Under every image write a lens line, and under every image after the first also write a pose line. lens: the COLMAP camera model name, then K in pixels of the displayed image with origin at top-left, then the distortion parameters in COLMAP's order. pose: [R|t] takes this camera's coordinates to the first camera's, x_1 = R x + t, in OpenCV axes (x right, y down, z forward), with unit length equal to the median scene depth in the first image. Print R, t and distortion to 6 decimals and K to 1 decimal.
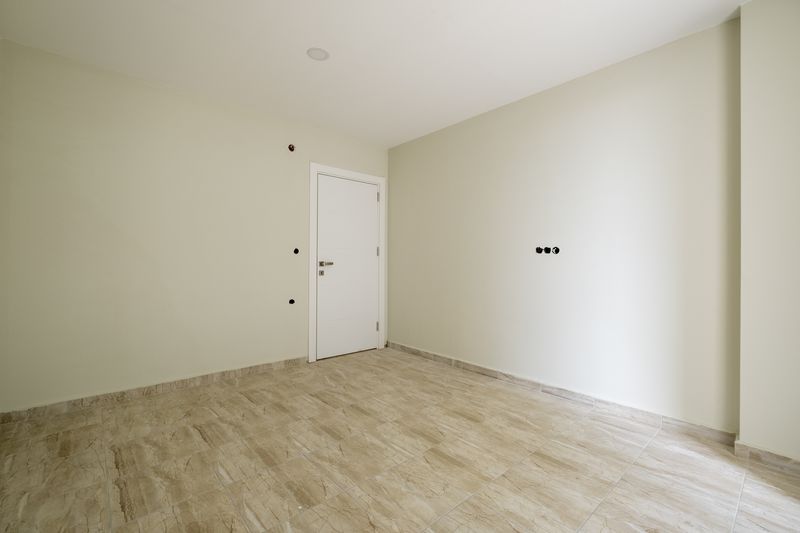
lens RADIAL K [[352.7, 0, 403.0], [0, 352.7, 268.1], [0, 0, 1]] dist [0.001498, -0.001401]
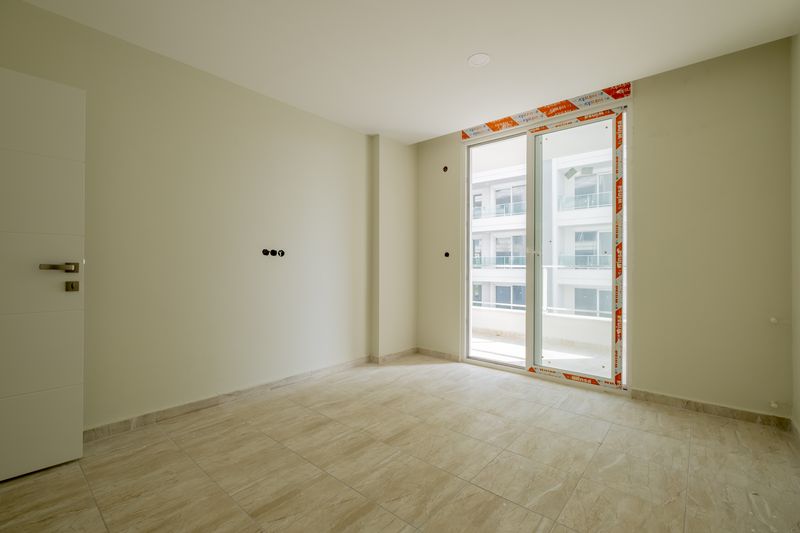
lens RADIAL K [[352.7, 0, 400.3], [0, 352.7, 261.5], [0, 0, 1]] dist [0.001498, -0.001401]
pose [[-0.127232, 0.005104, 0.991860, -0.820054], [0.010520, 0.999937, -0.003796, -0.019670], [-0.991817, 0.009952, -0.127277, 0.914827]]
